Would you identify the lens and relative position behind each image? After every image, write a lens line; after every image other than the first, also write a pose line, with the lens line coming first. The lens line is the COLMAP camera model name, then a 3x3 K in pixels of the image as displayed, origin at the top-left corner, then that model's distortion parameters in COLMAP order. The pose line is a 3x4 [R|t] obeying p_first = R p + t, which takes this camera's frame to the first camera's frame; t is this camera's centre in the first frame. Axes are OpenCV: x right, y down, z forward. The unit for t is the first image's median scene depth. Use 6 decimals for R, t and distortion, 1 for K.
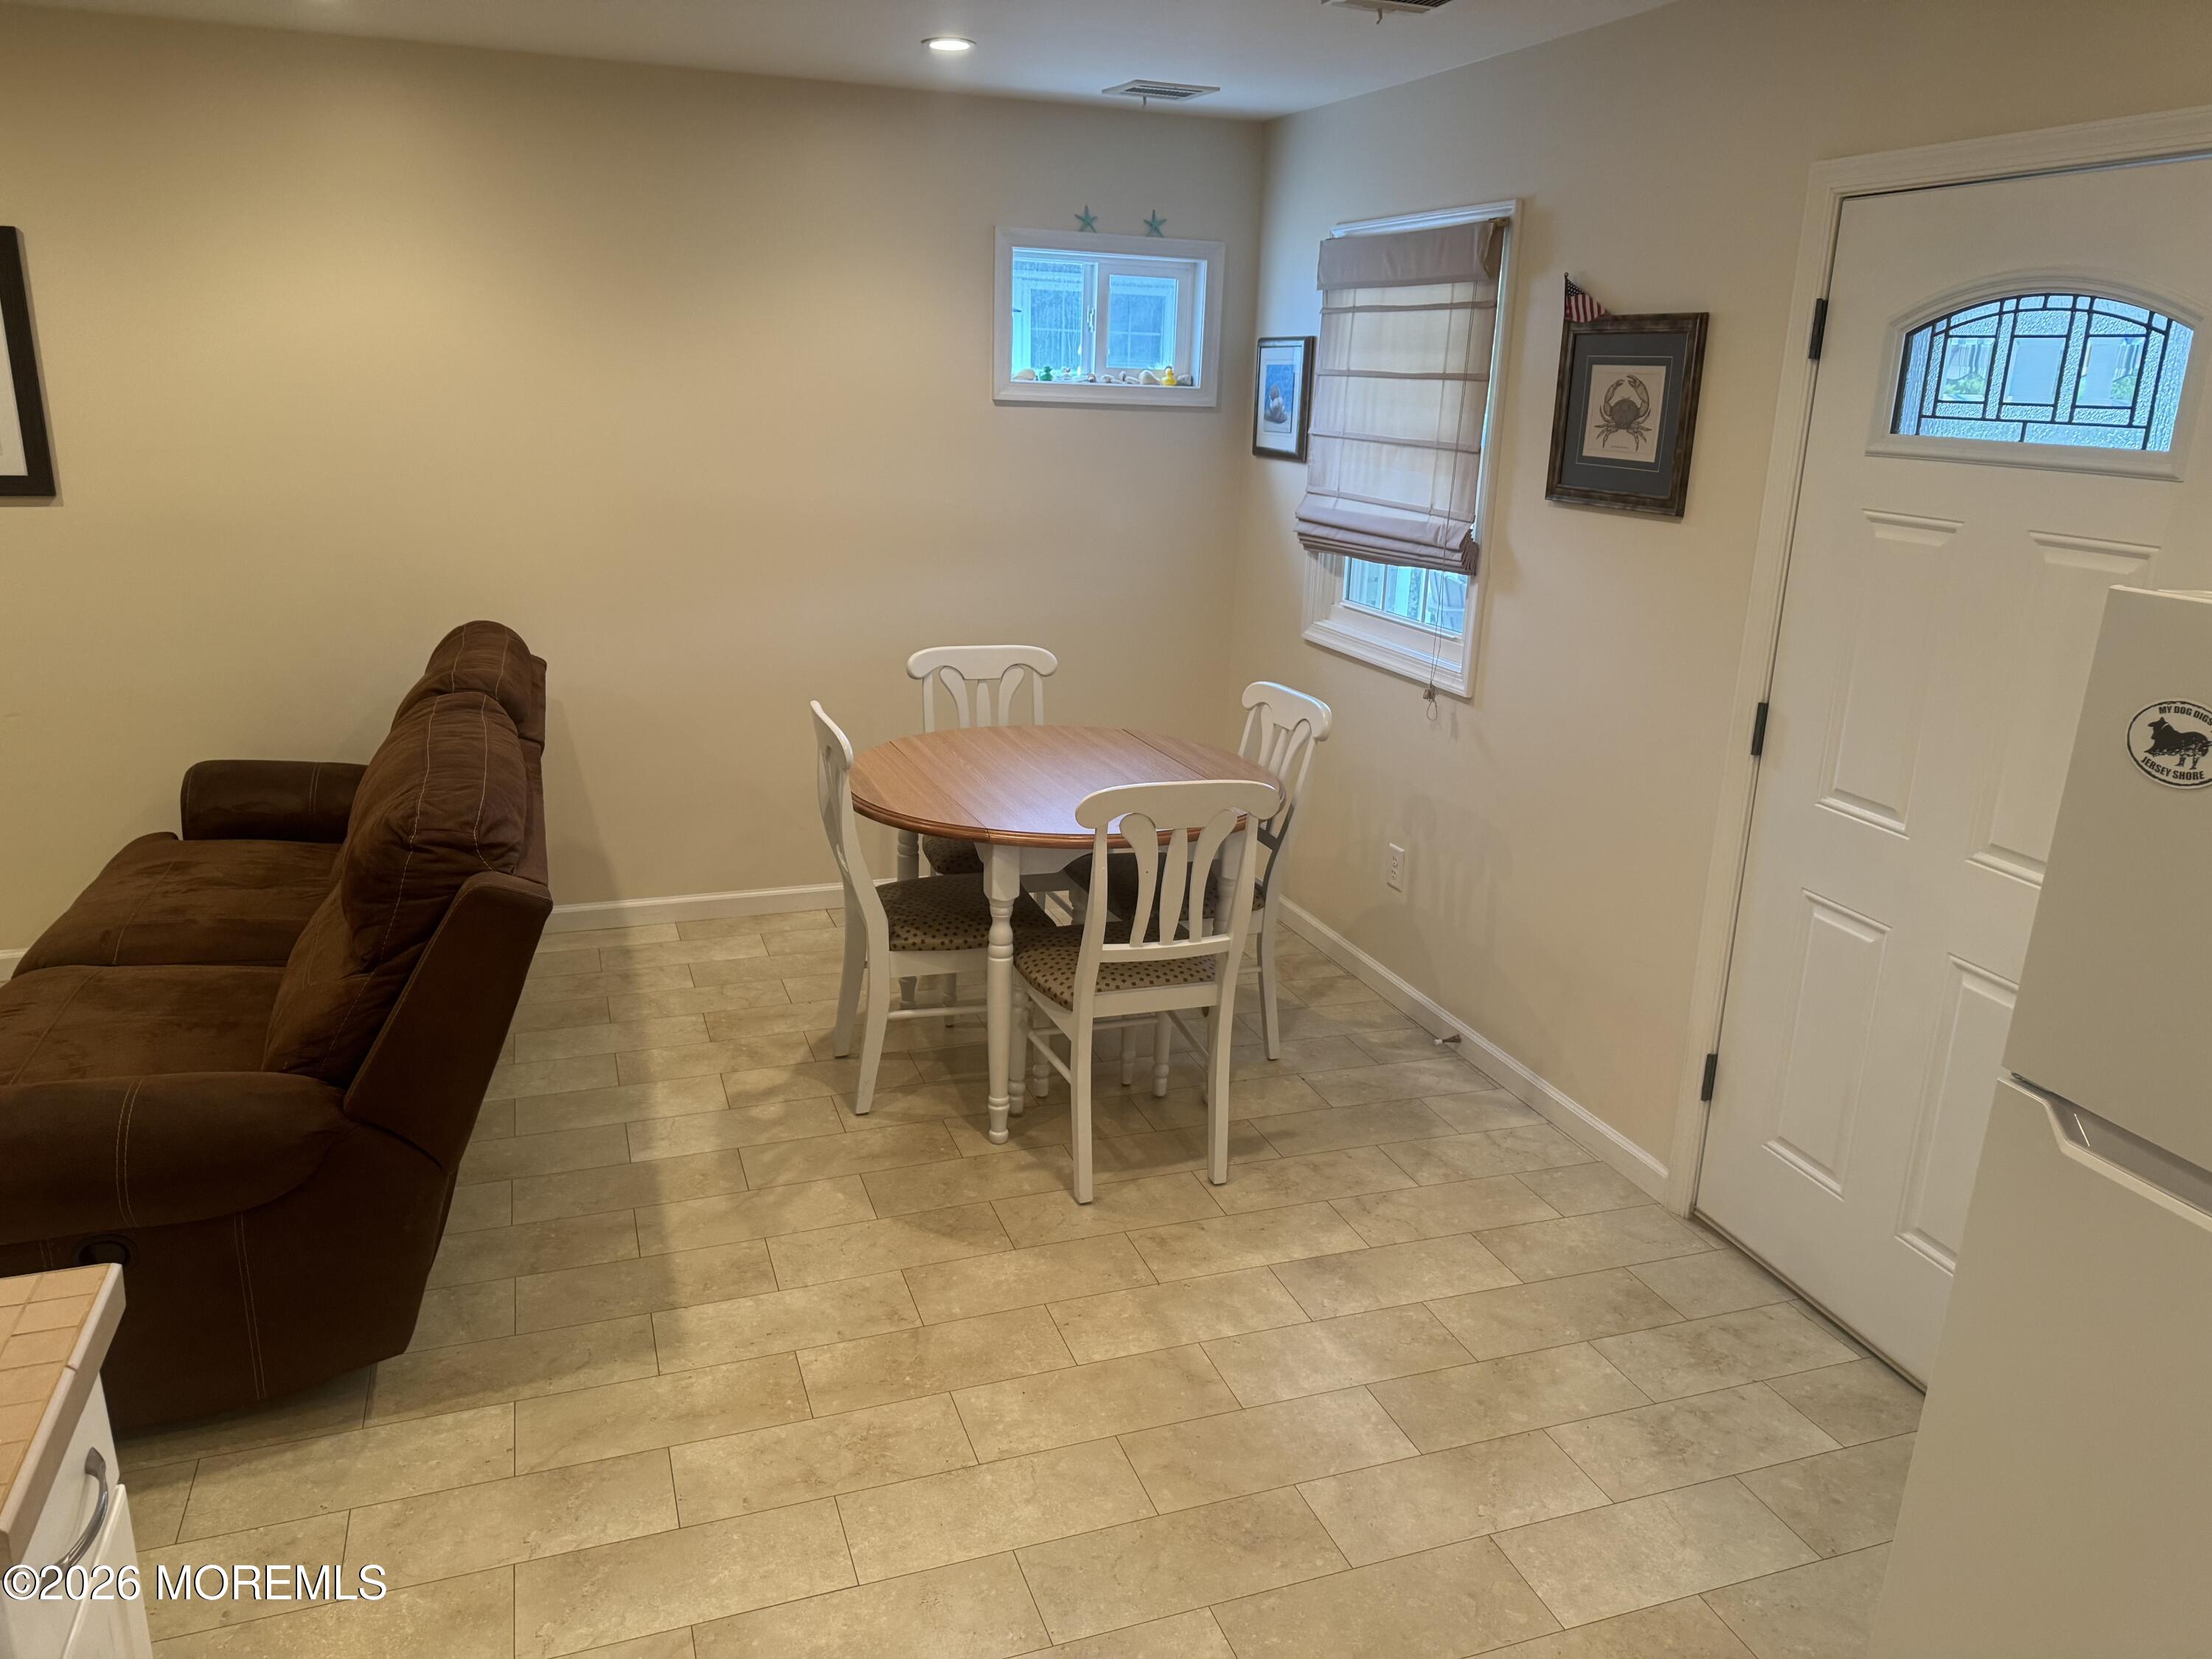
lens RADIAL K [[1548.6, 0, 1104.6], [0, 1548.6, 828.2], [0, 0, 1]] dist [0.044561, -0.027678]
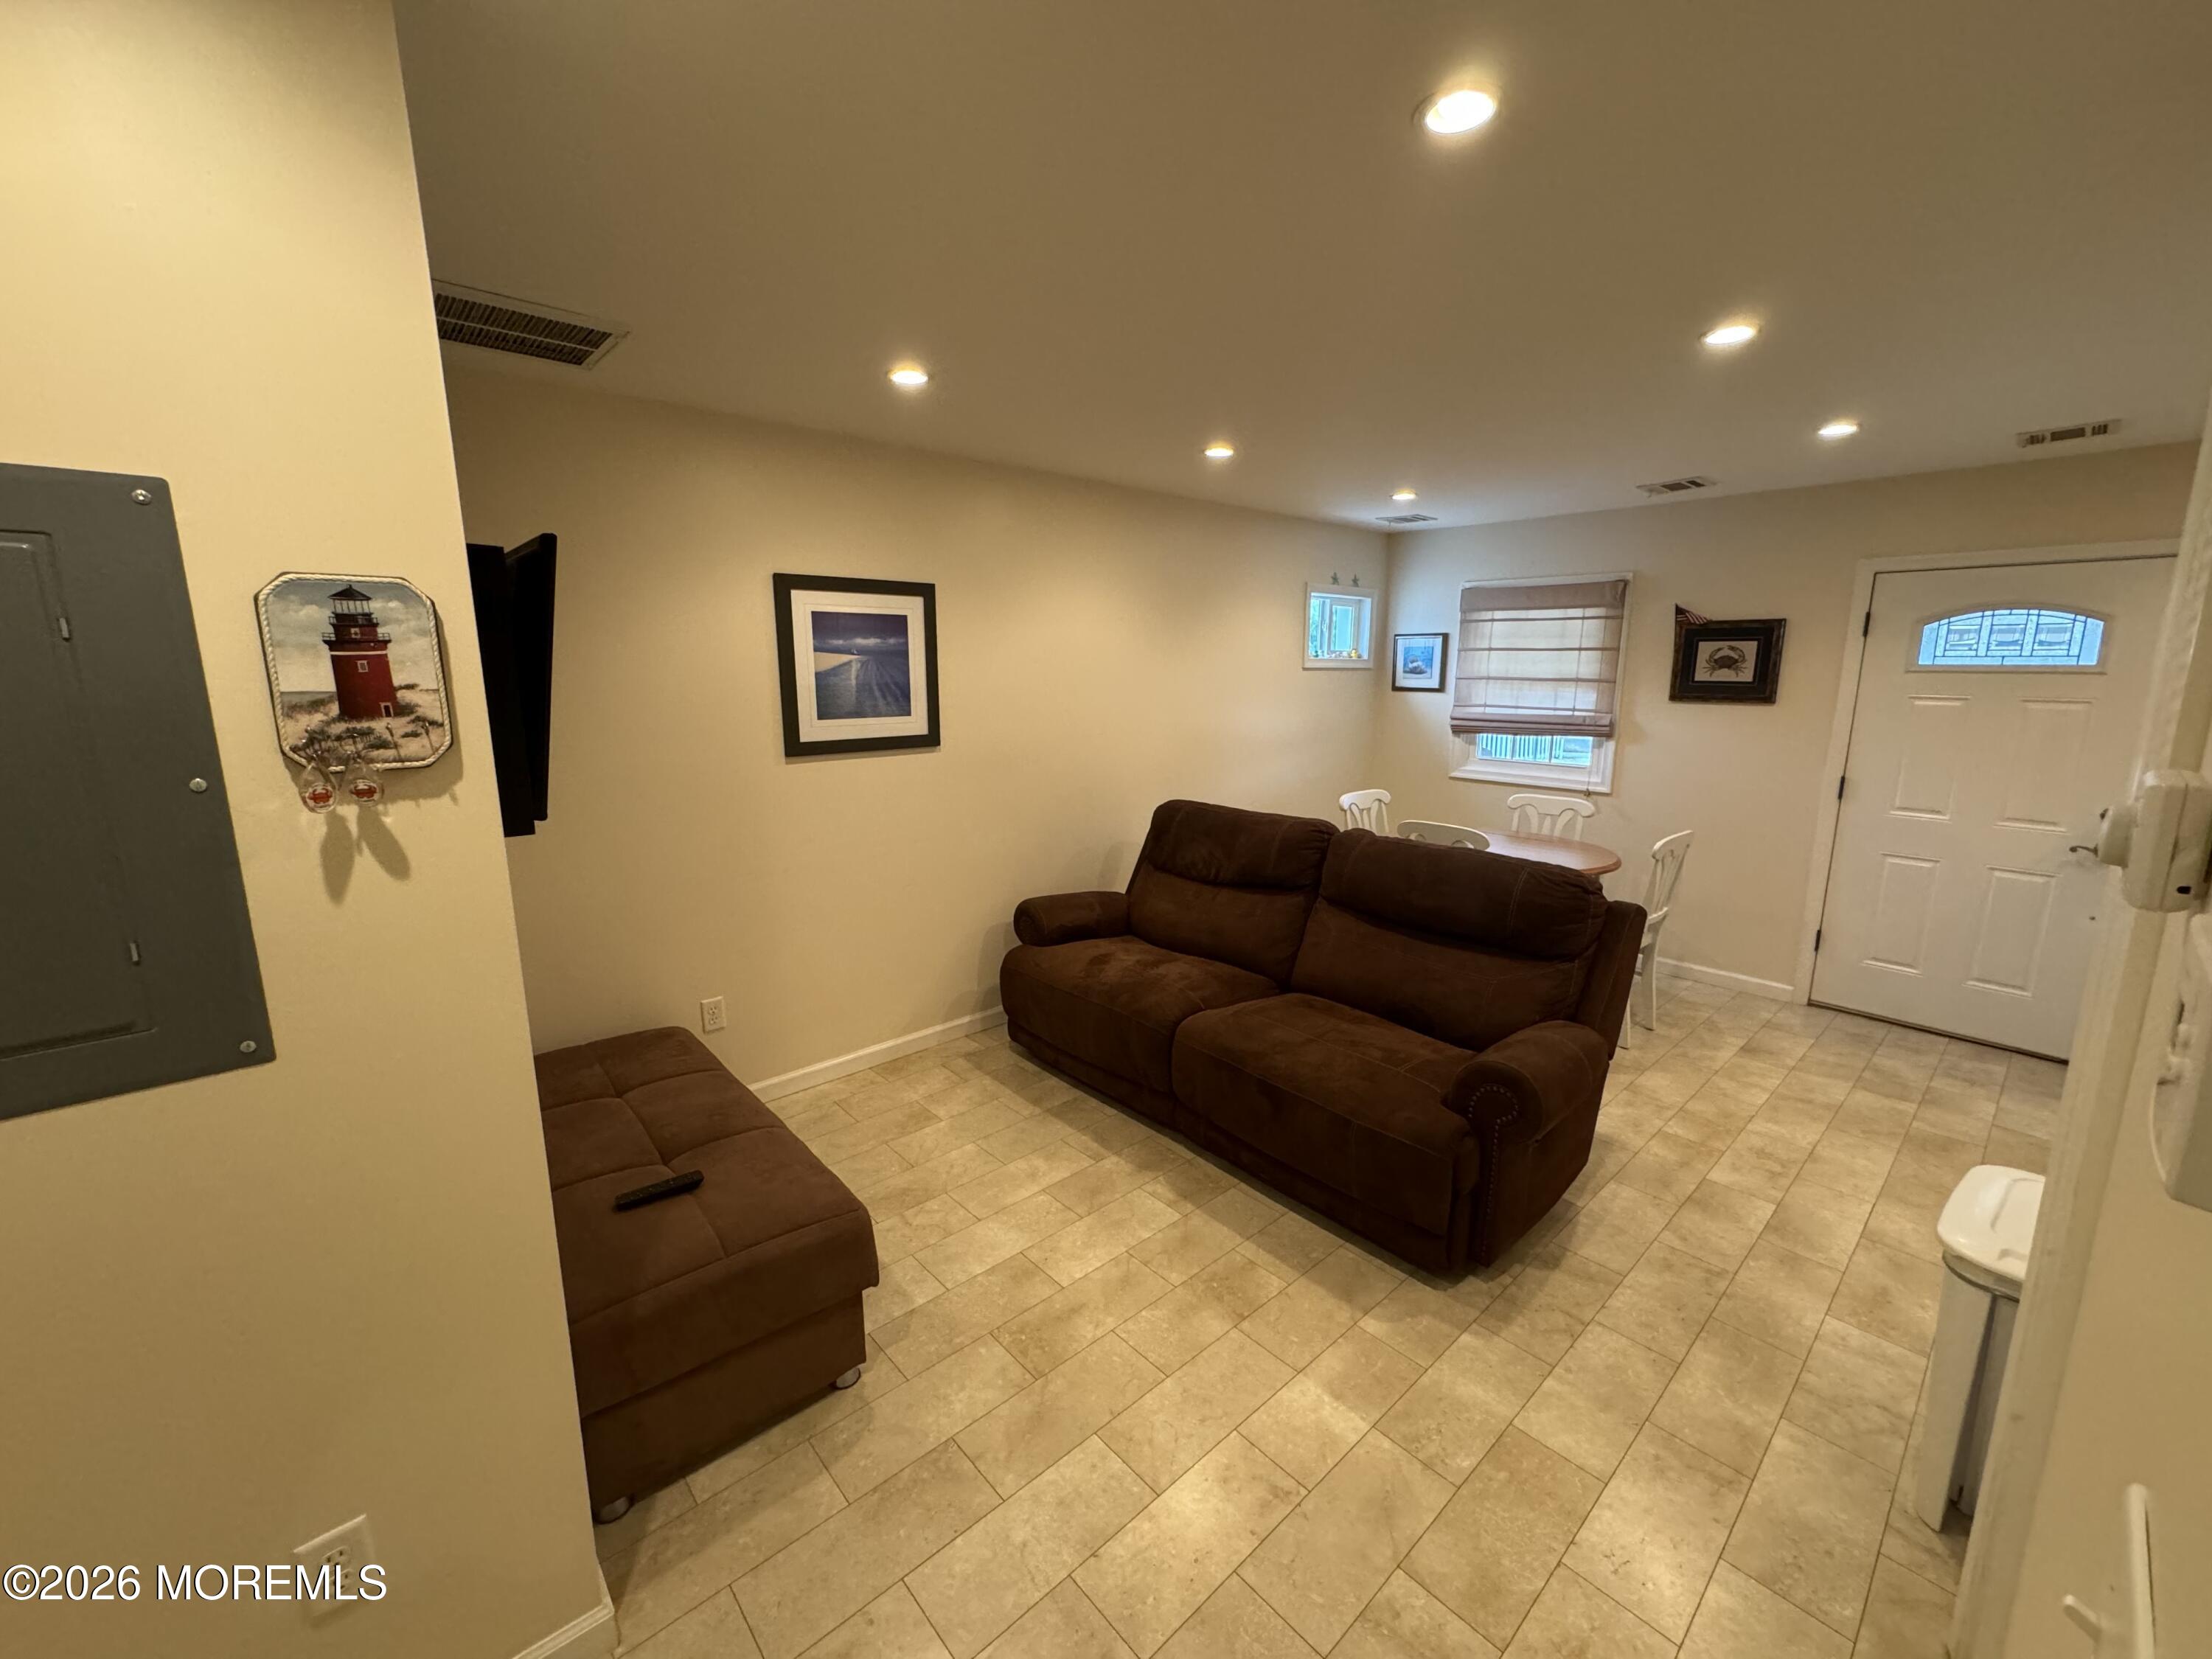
lens RADIAL K [[888.3, 0, 1105.4], [0, 888.3, 817.0], [0, 0, 1]] dist [0.002310, 0.000362]
pose [[0.927483, -0.093424, 0.362004, -0.912440], [0.131187, 0.988033, -0.081126, -0.045004], [-0.350093, 0.122734, 0.928640, 0.106698]]
